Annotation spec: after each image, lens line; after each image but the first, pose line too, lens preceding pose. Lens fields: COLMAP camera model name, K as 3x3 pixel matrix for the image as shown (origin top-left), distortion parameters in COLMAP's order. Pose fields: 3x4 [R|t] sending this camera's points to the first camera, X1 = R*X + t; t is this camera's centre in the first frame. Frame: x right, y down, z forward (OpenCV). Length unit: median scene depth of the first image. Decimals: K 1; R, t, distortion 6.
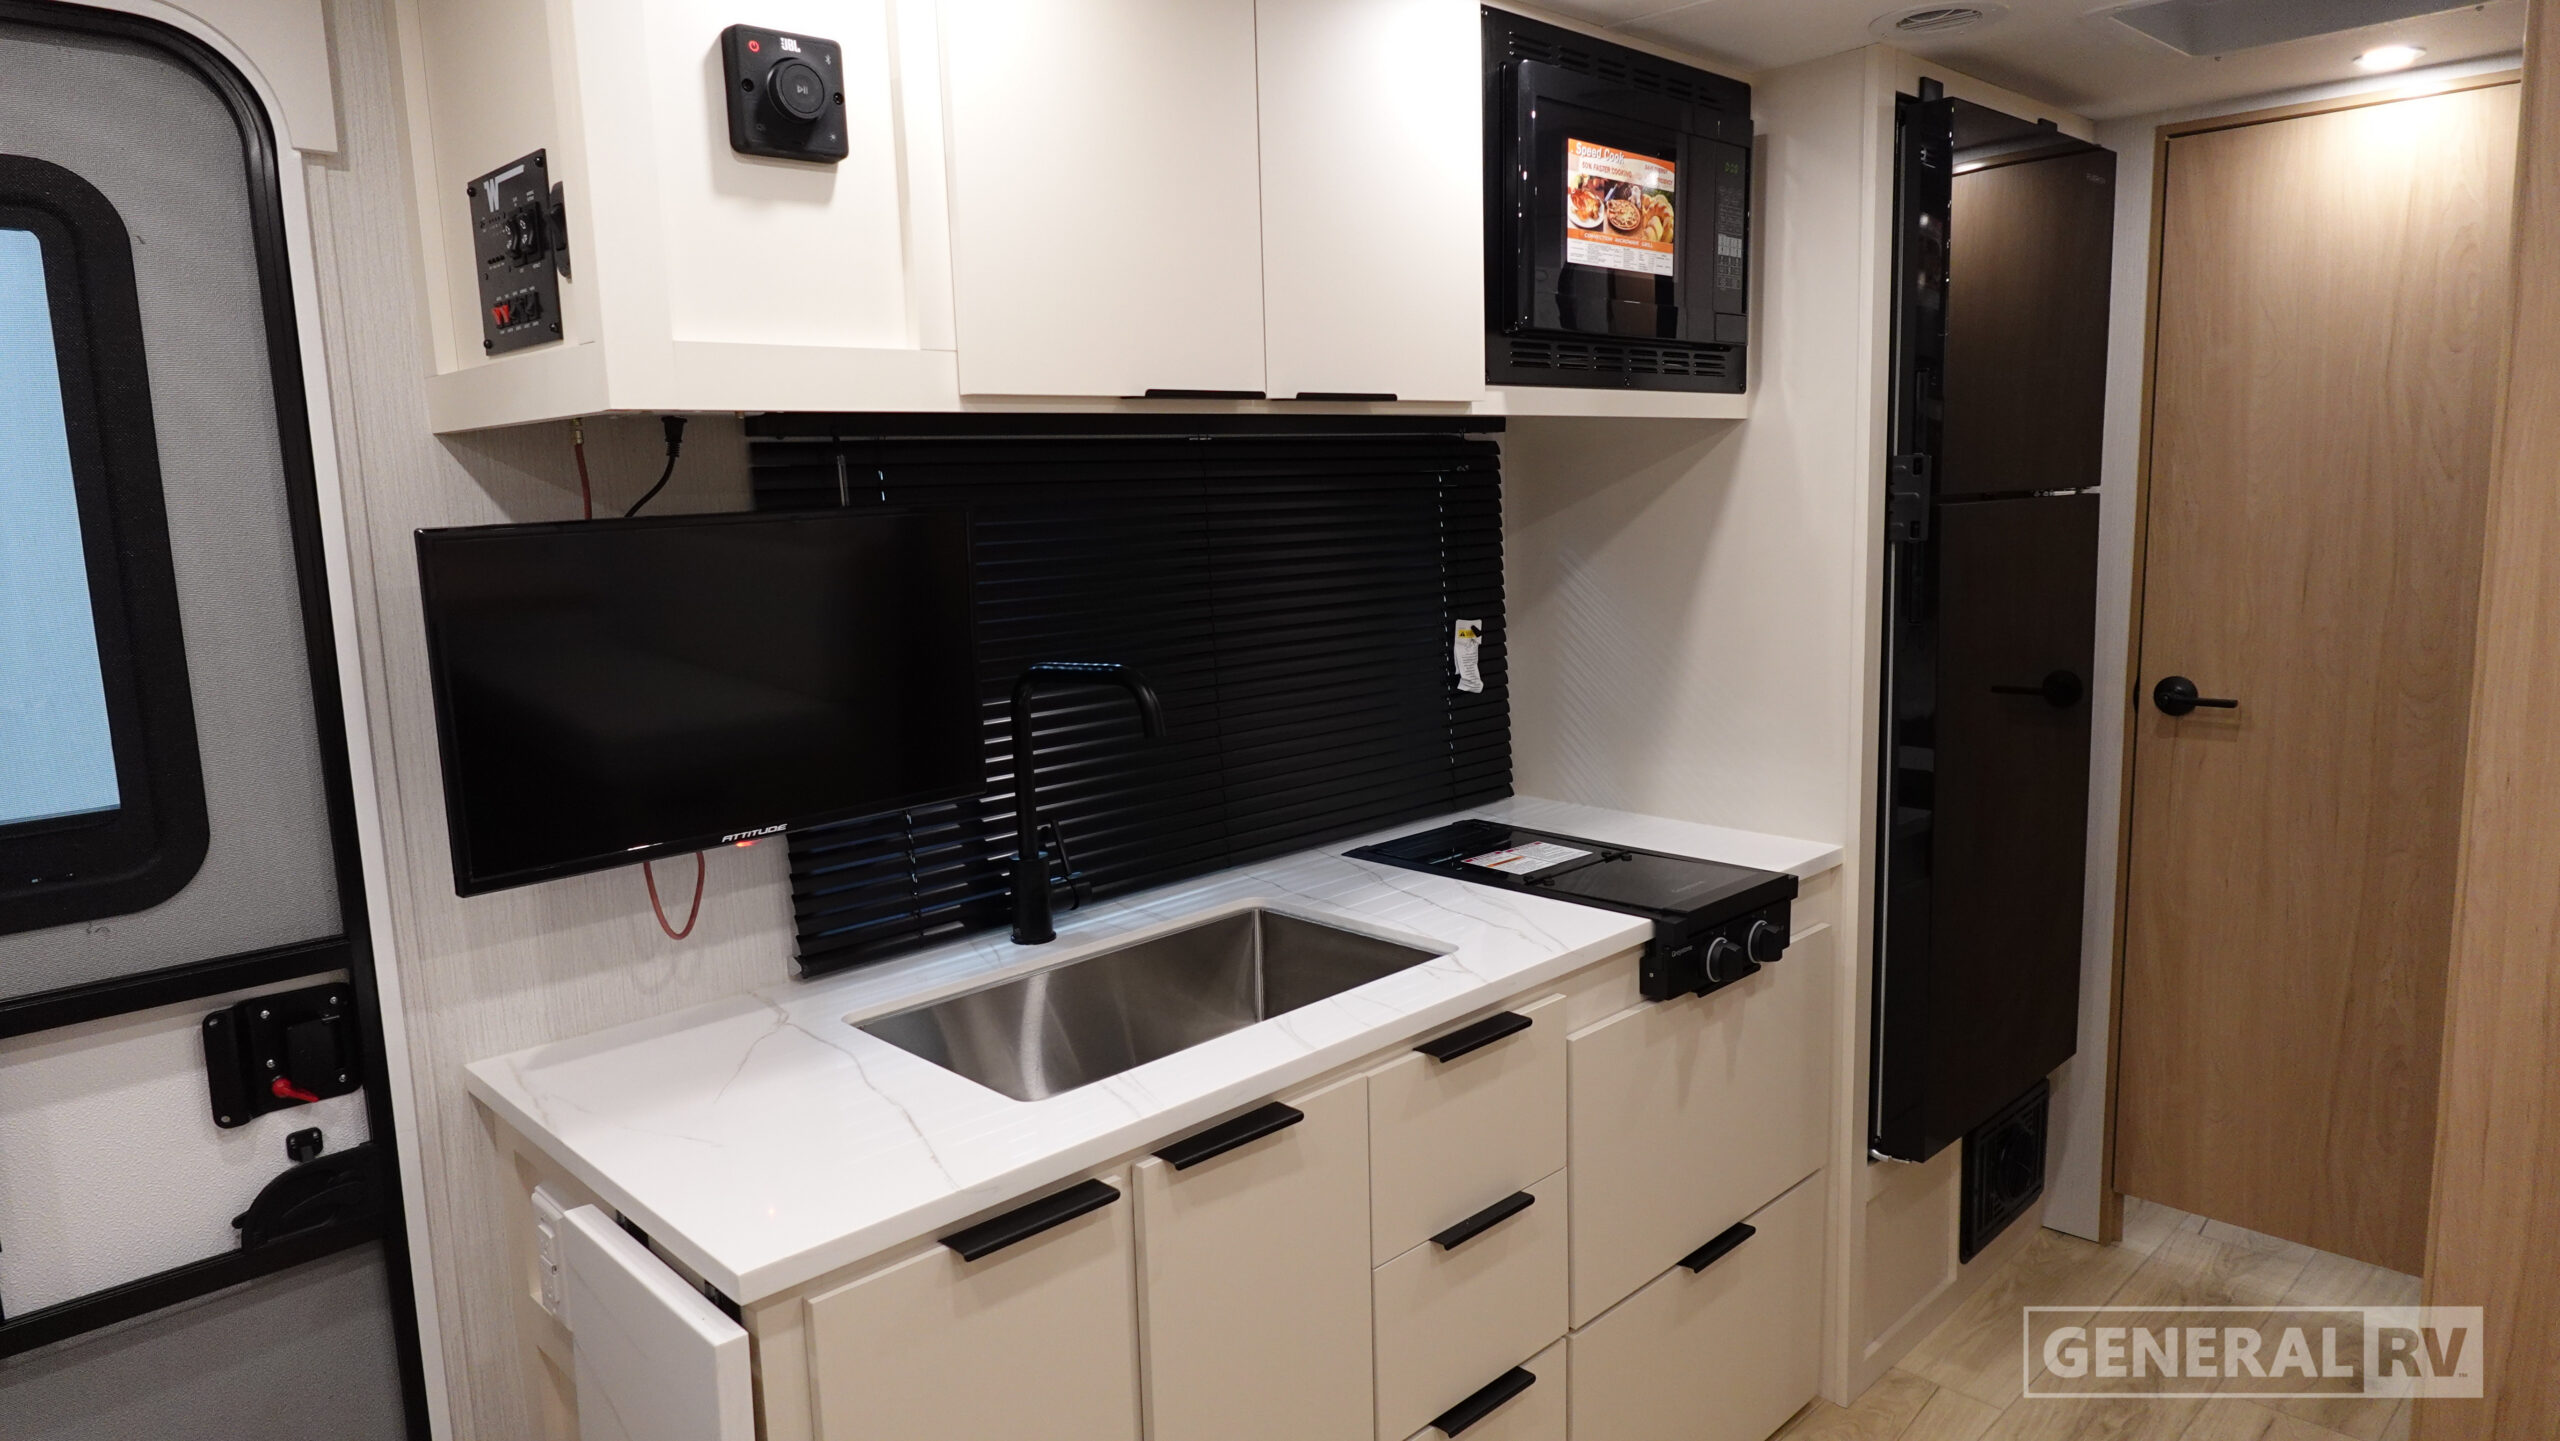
lens RADIAL K [[1561.4, 0, 1285.7], [0, 1561.4, 719.7], [0, 0, 1]] dist [-0.007424, 0.007136]
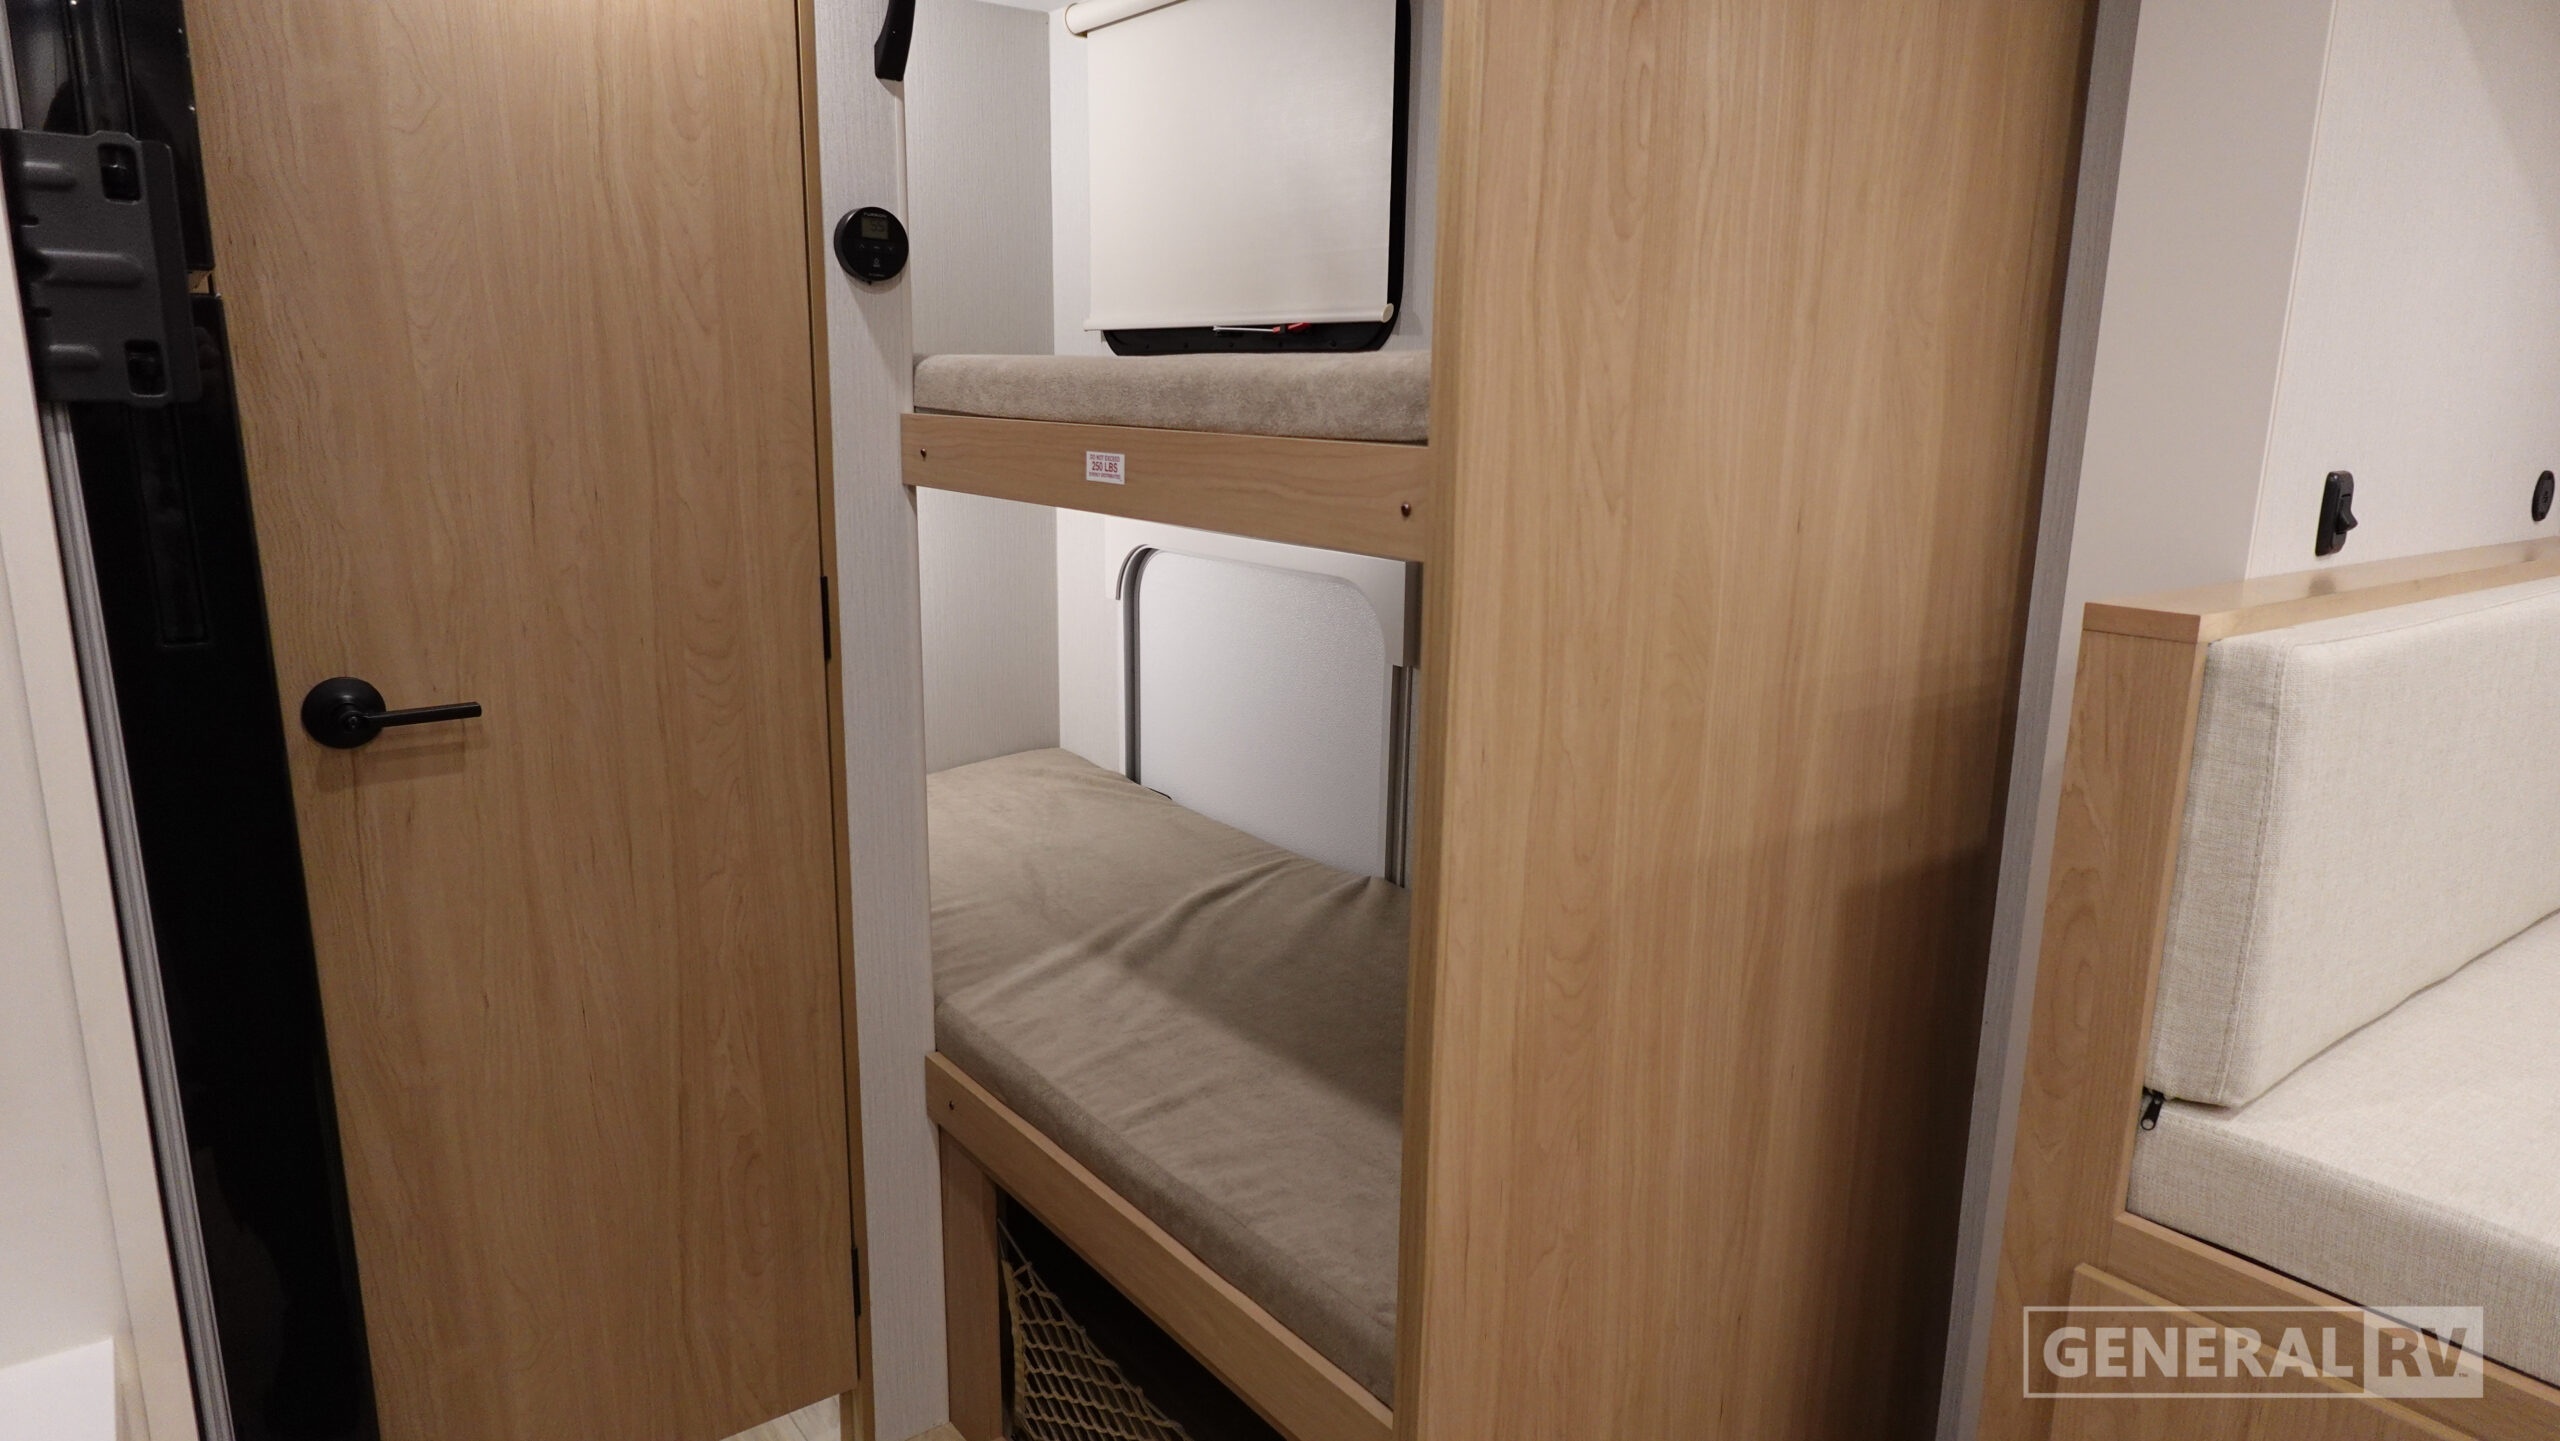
lens RADIAL K [[1532.3, 0, 1280.0], [0, 1532.3, 720.5], [0, 0, 1]] dist [-0.004542, 0.000010]
pose [[0.115403, -0.180528, 0.976776, 0.109045], [0.132725, 0.977331, 0.164949, -0.078836], [-0.984412, 0.110607, 0.136748, 0.815946]]
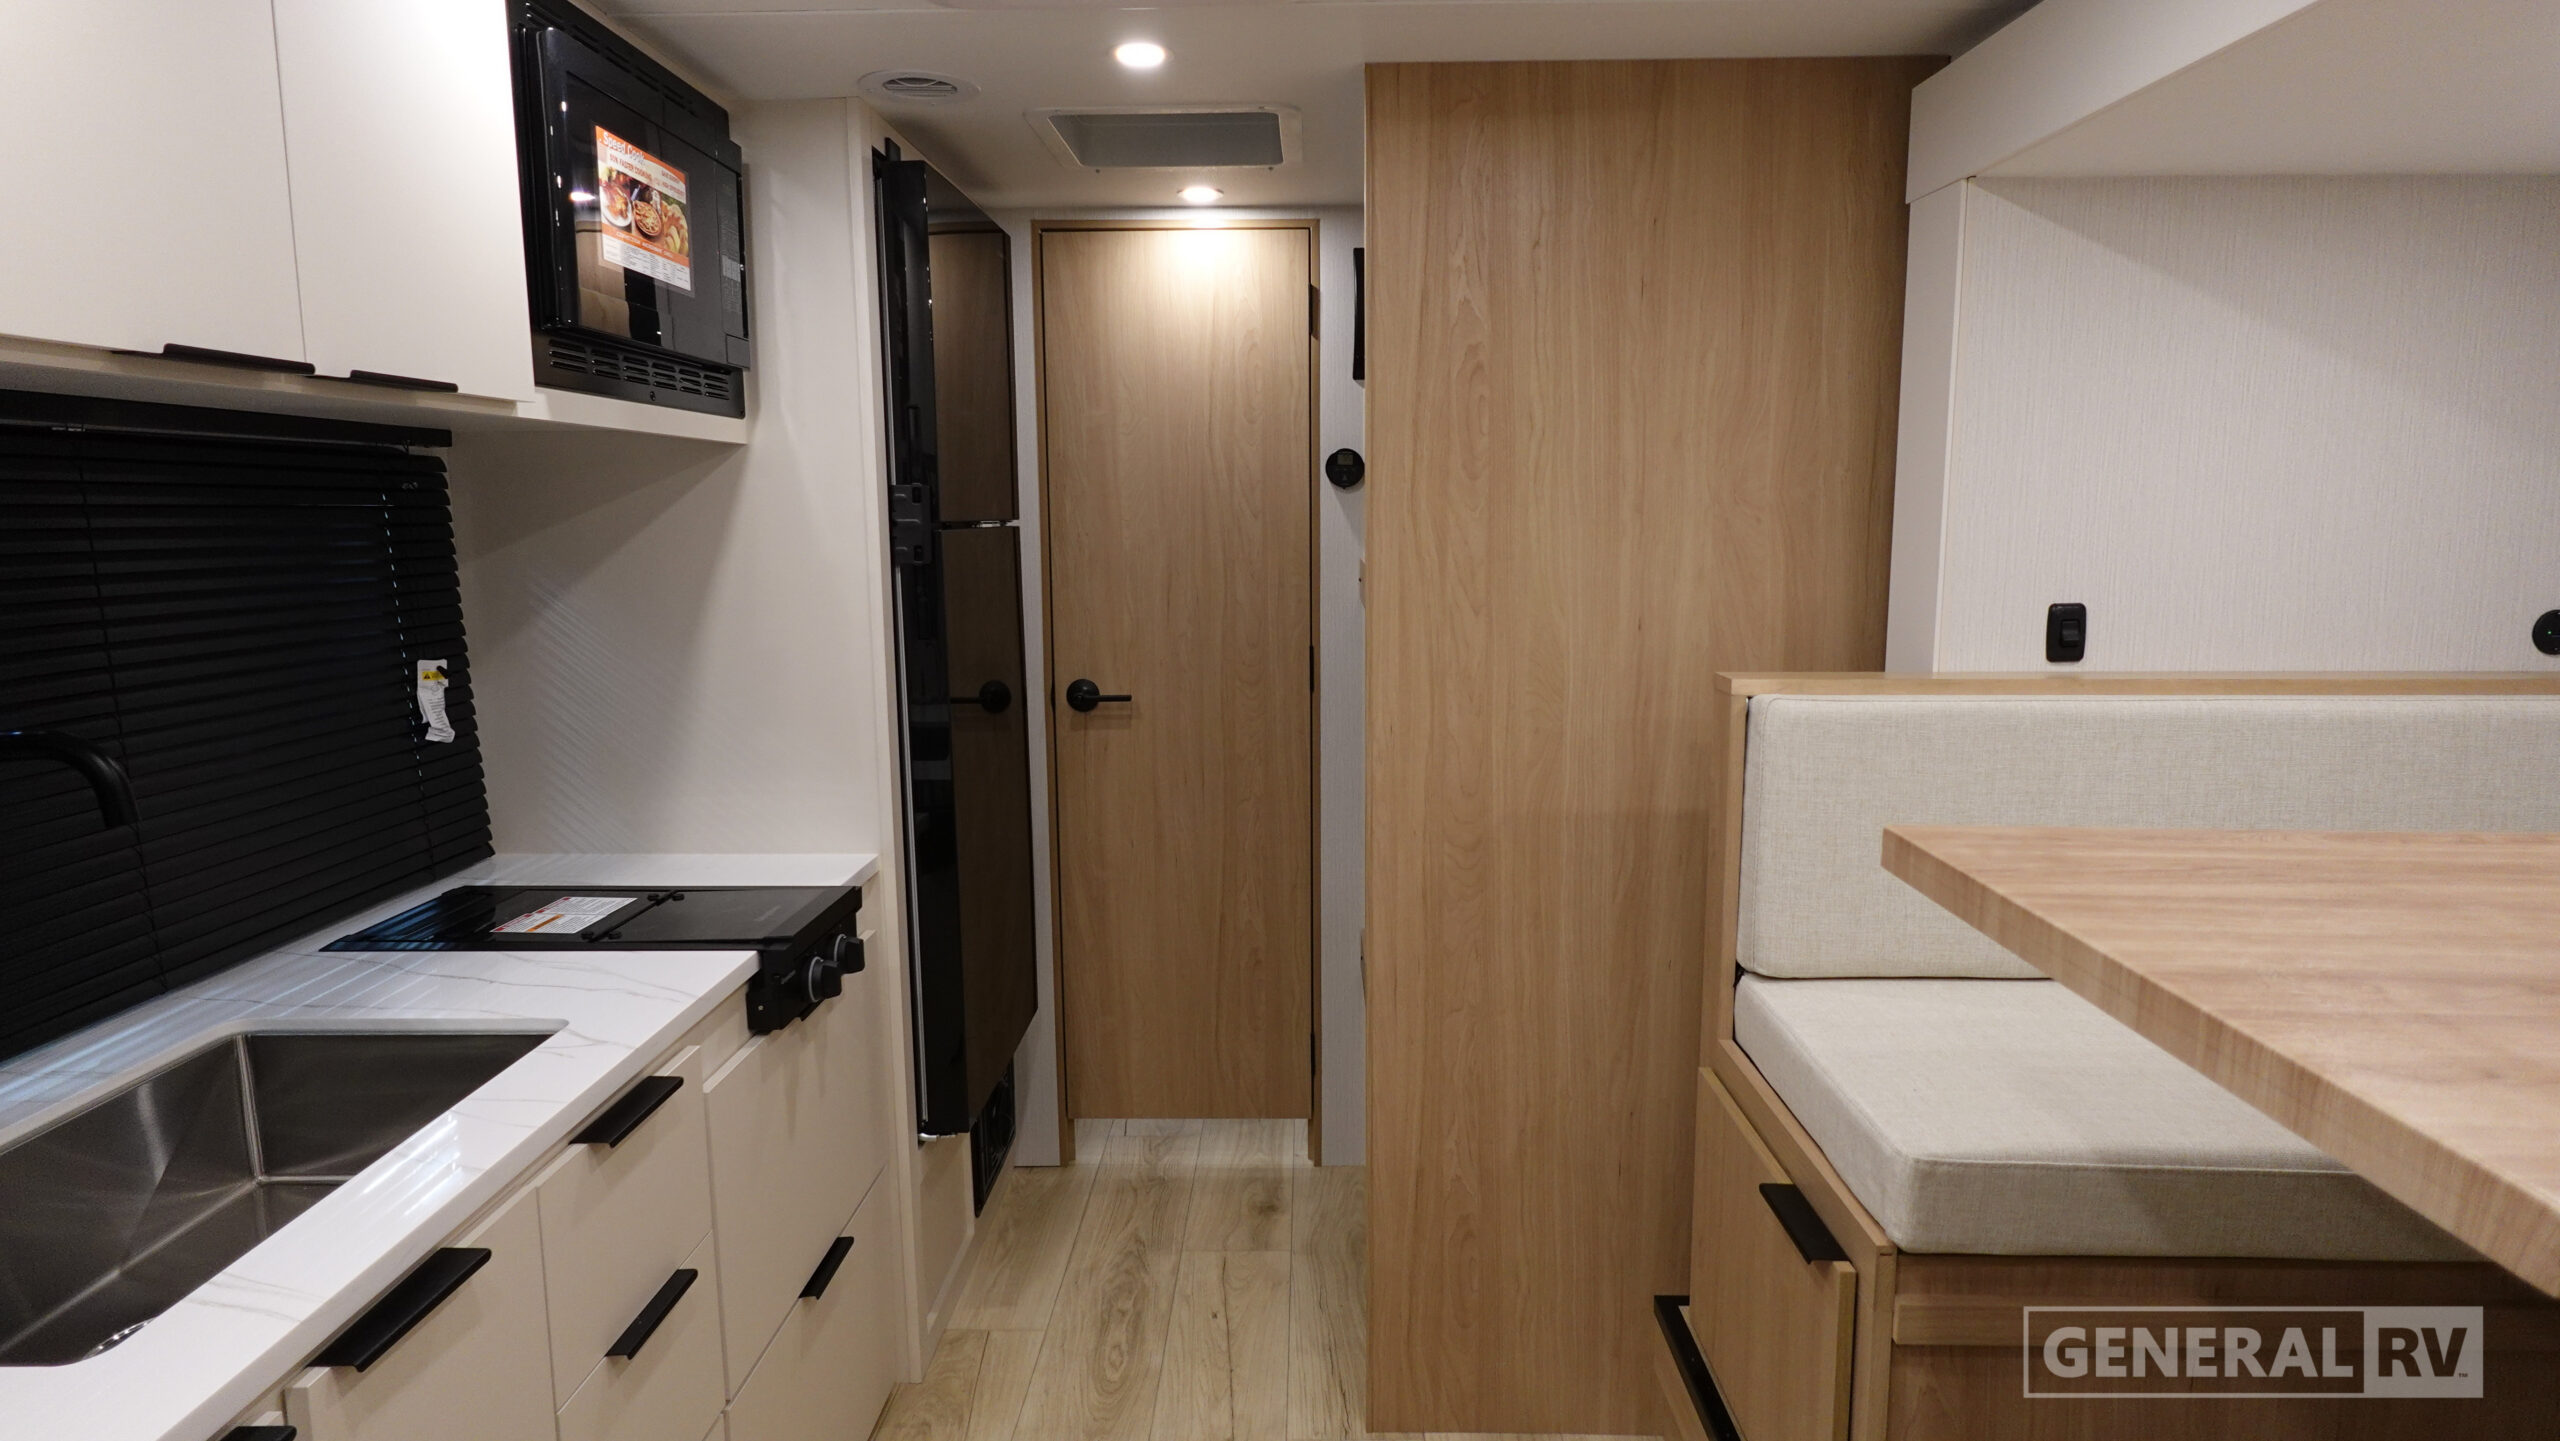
lens RADIAL K [[1472.8, 0, 1280.0], [0, 1472.8, 720.5], [0, 0, 1]] dist [-0.000950, 0.002145]
pose [[0.709514, -0.076494, 0.700527, -0.163334], [0.093461, 0.995524, 0.014046, 0.003166], [-0.698466, 0.055506, 0.713487, 0.111829]]
